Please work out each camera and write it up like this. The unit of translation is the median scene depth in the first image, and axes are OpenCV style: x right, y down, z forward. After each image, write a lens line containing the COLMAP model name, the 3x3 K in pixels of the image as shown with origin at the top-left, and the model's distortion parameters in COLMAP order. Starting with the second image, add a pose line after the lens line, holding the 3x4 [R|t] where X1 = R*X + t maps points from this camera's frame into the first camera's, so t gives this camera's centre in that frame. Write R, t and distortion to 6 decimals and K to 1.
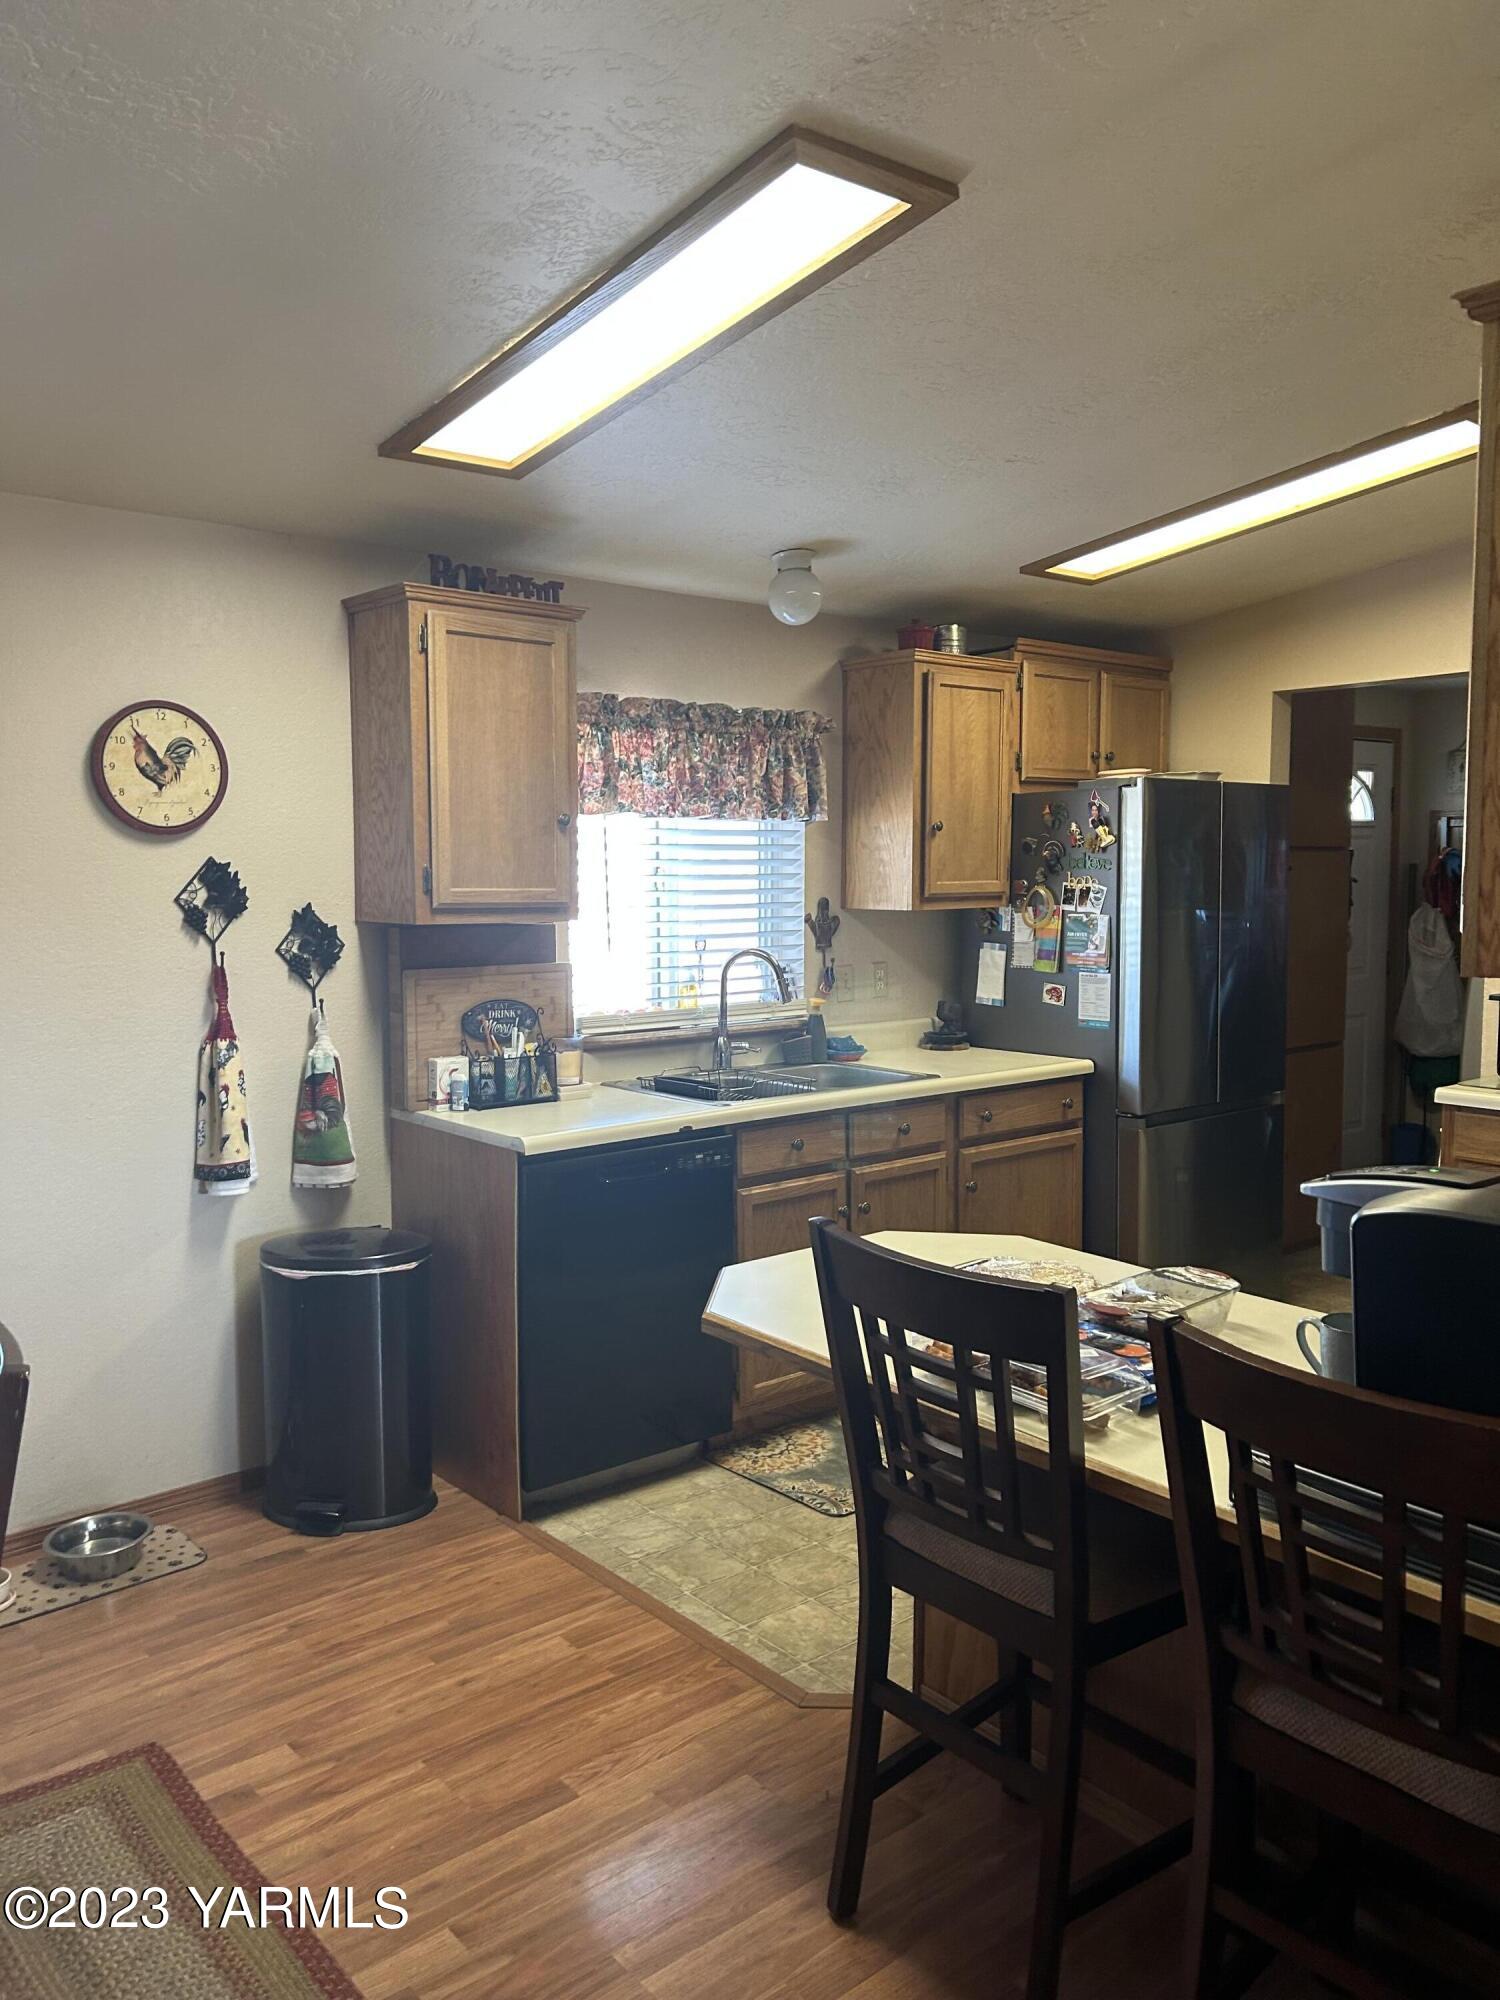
lens RADIAL K [[1493.4, 0, 741.7], [0, 1493.4, 1013.9], [0, 0, 1]] dist [0.045703, -0.050891]
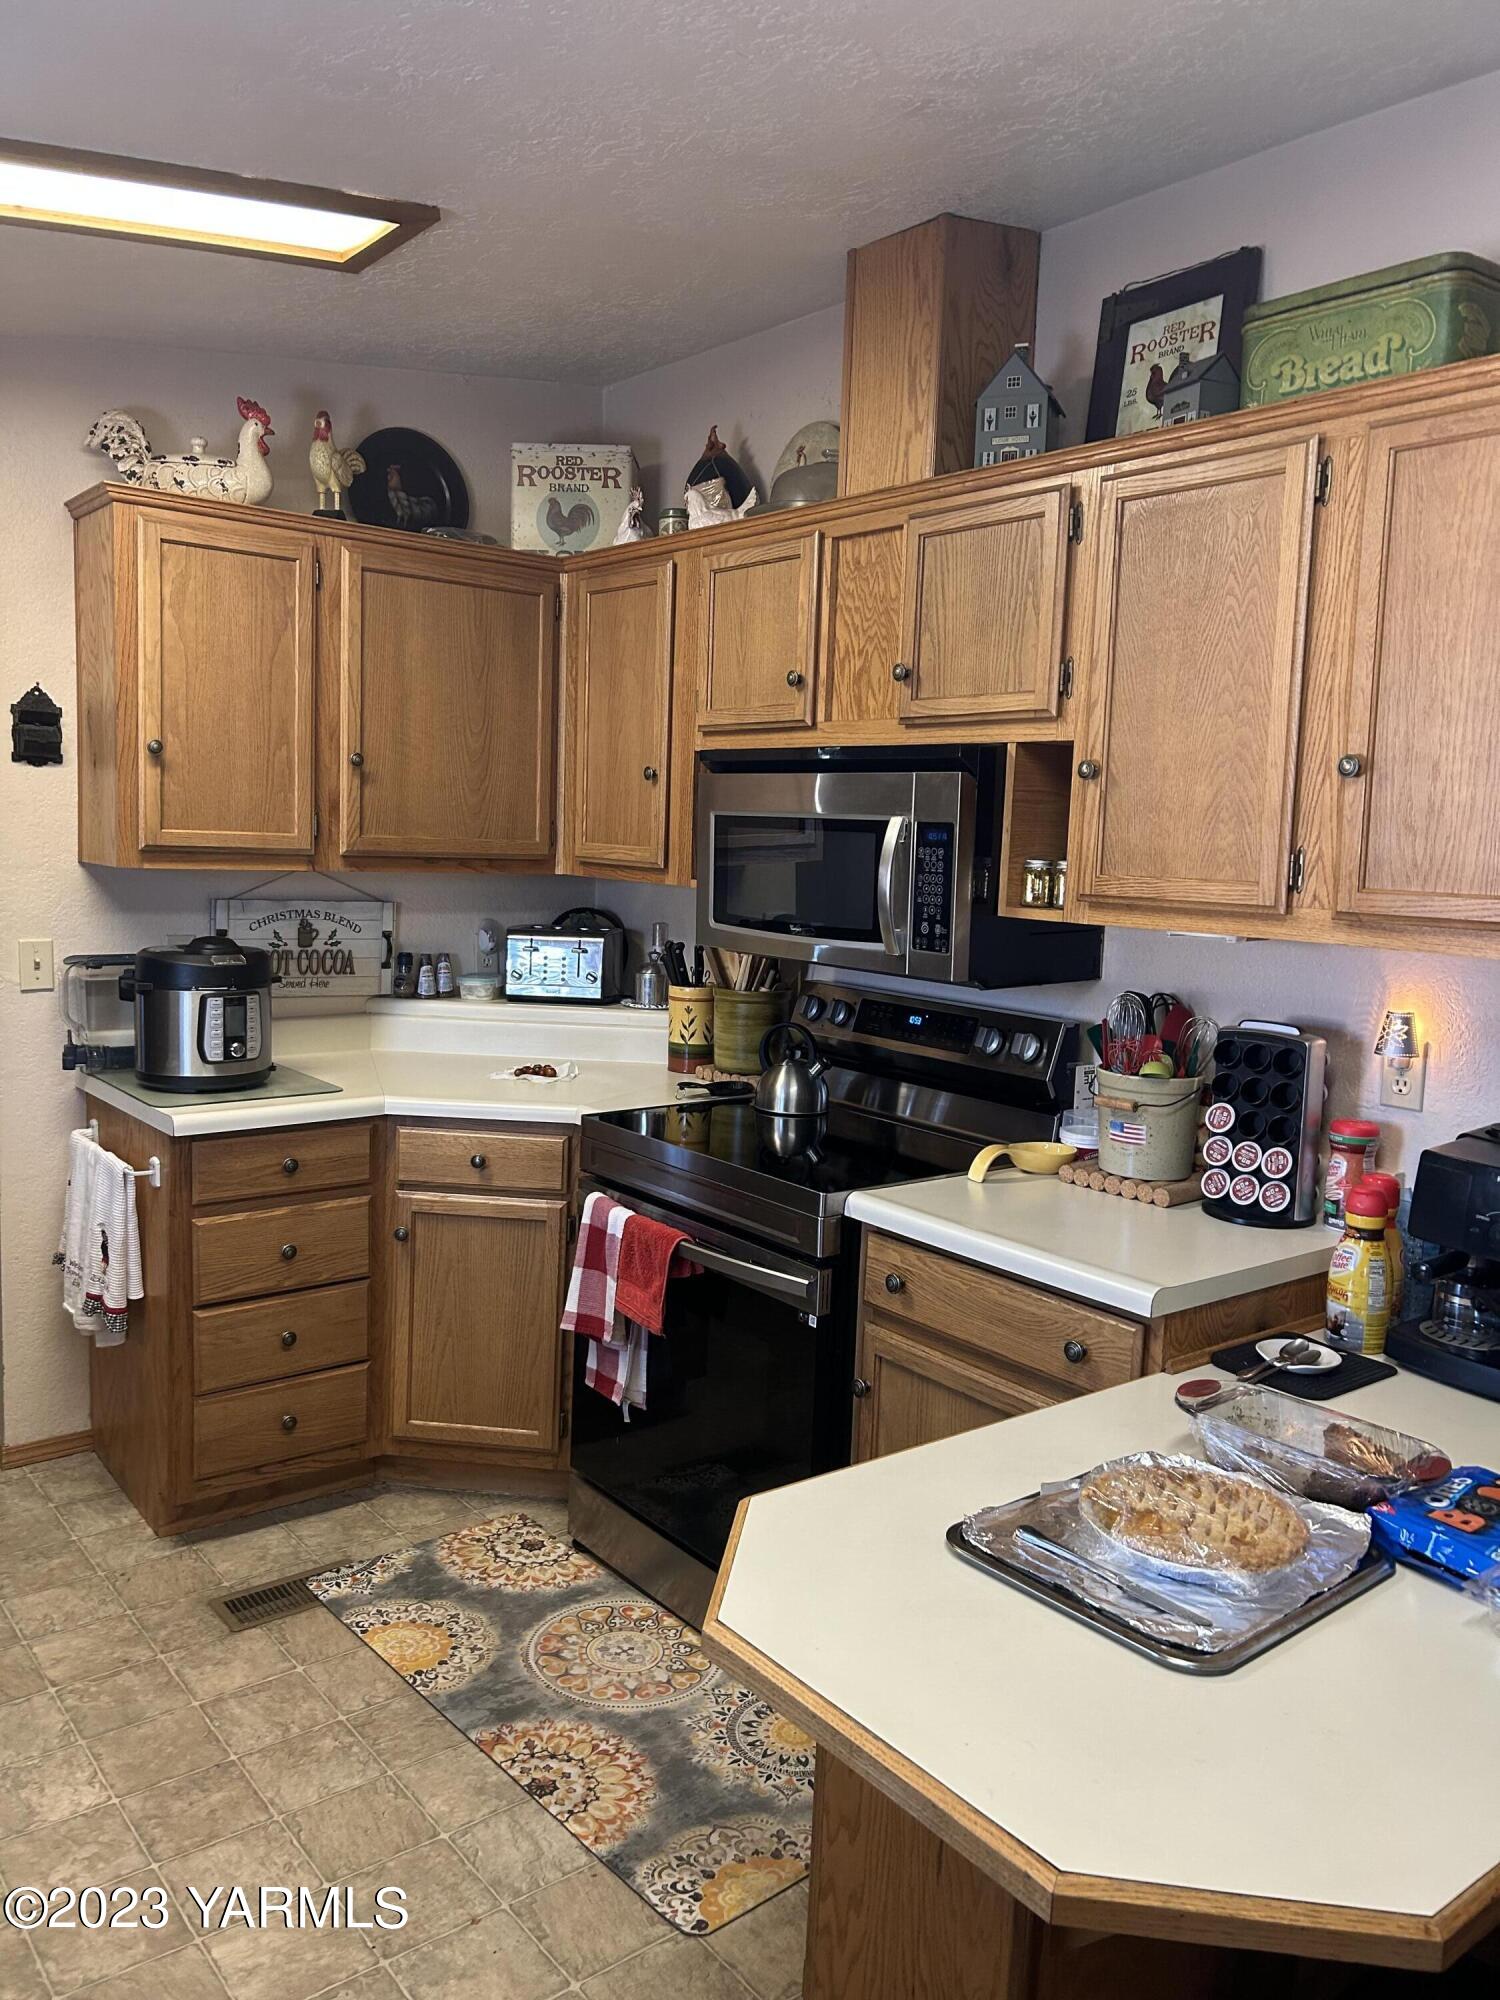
lens RADIAL K [[1493.4, 0, 736.4], [0, 1493.4, 991.5], [0, 0, 1]] dist [0.045703, -0.050891]
pose [[0.020467, -0.104910, 0.994271, -0.261942], [0.057144, 0.992976, 0.103597, -0.074629], [-0.998156, 0.054697, 0.026318, 0.729437]]
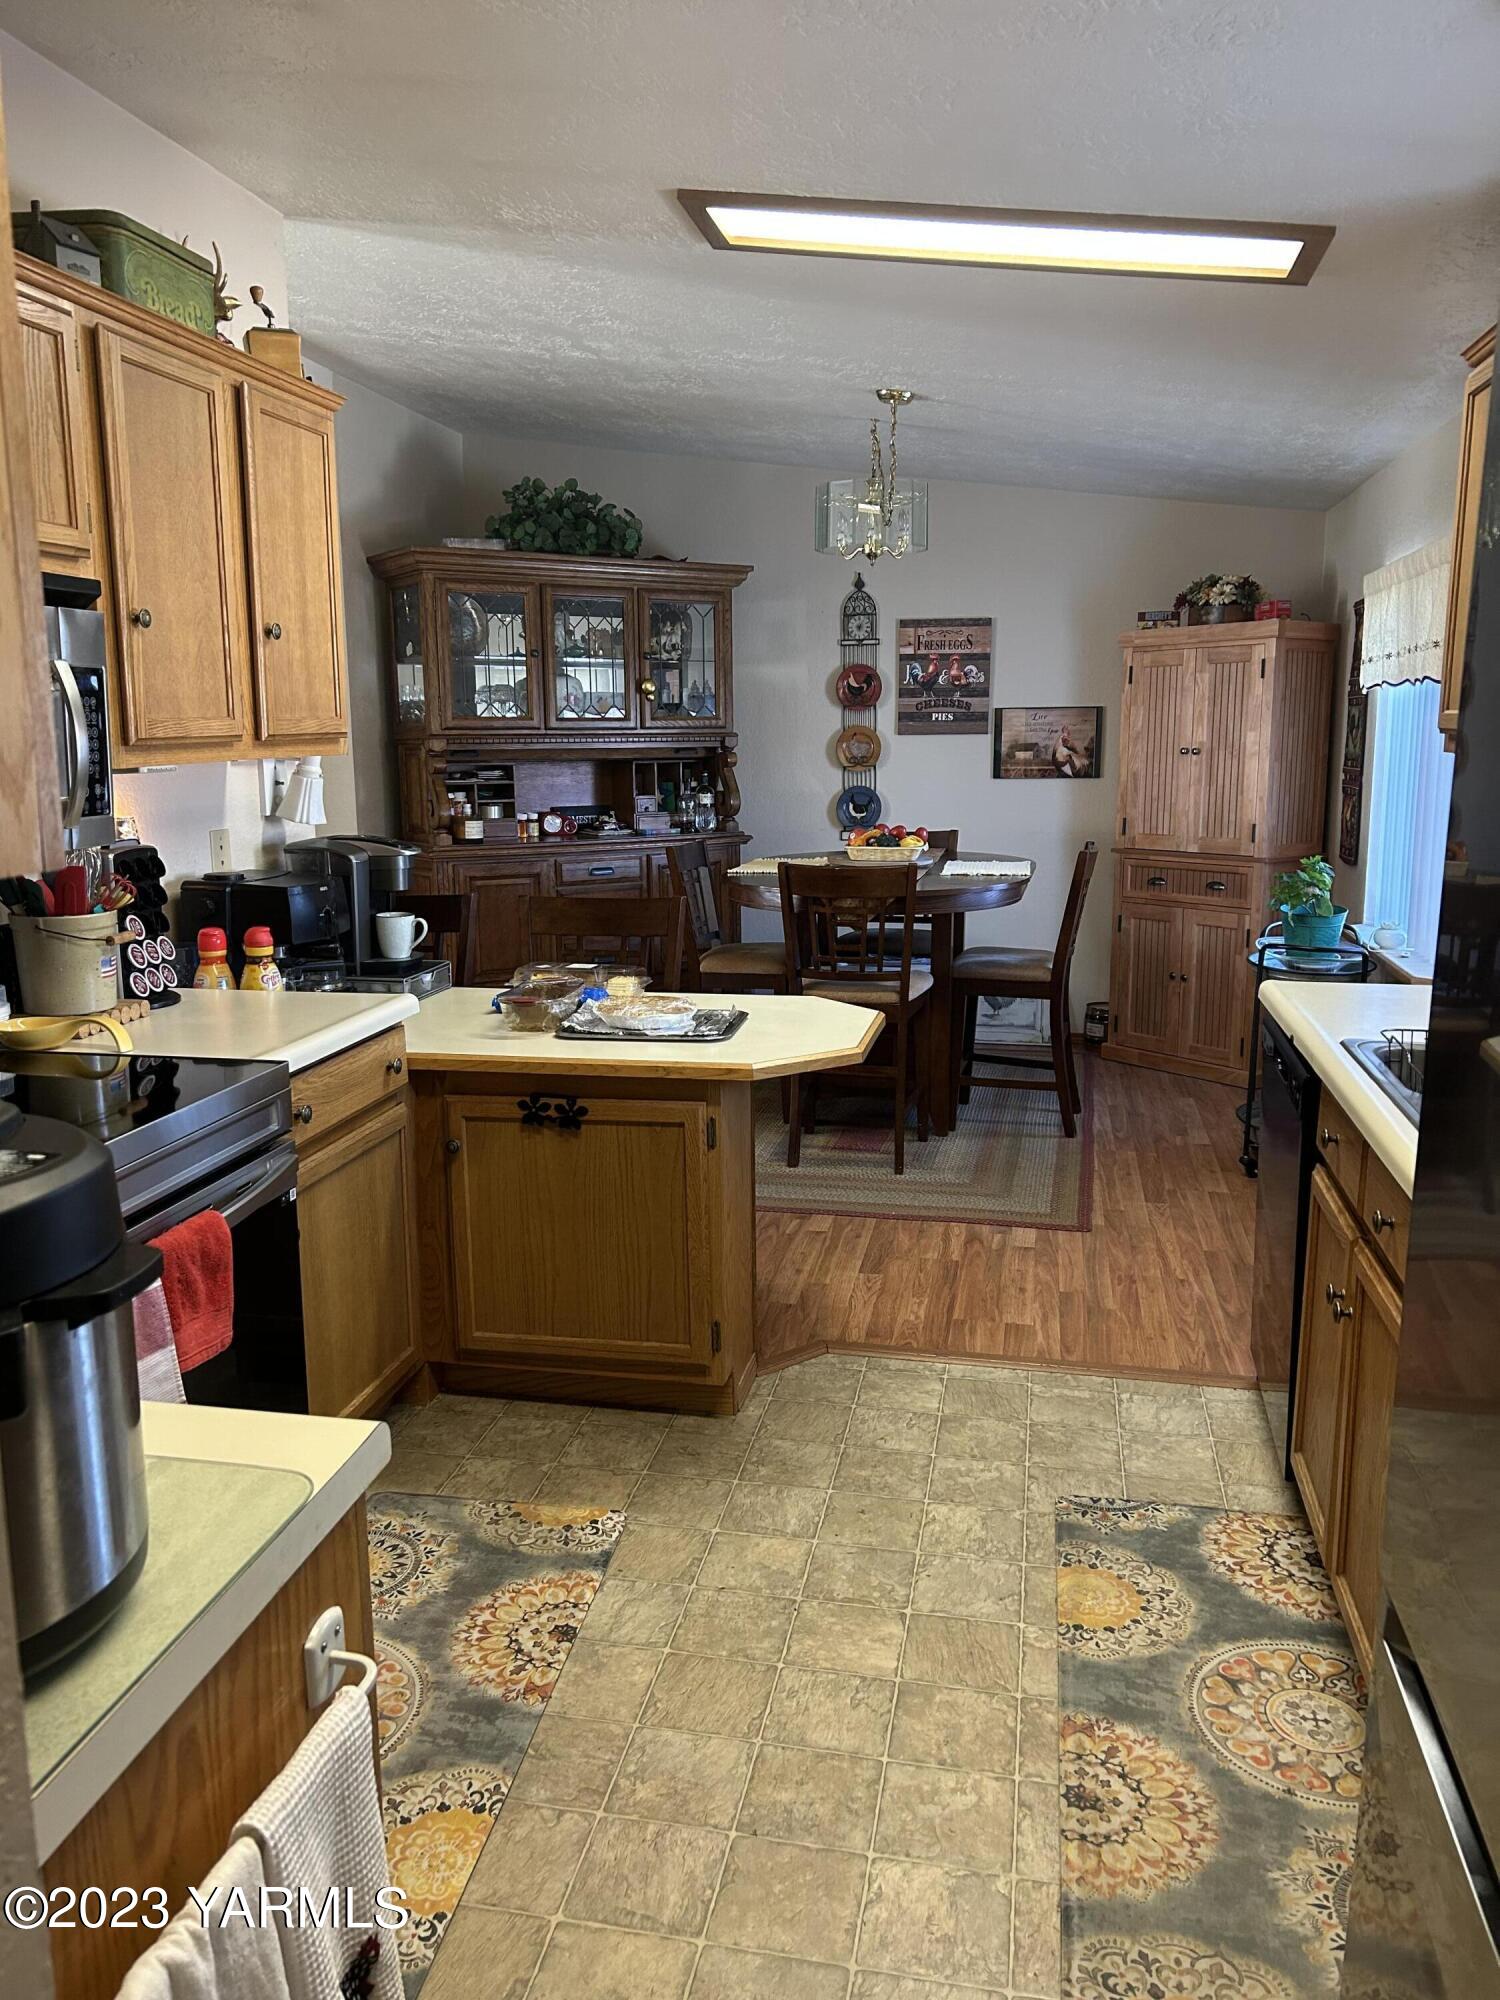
lens RADIAL K [[1493.4, 0, 735.2], [0, 1493.4, 979.8], [0, 0, 1]] dist [0.045703, -0.050891]
pose [[-0.782151, 0.114224, -0.612530, 0.599983], [-0.051250, 0.967929, 0.245940, -0.115769], [0.620978, 0.223754, -0.751213, 1.291065]]
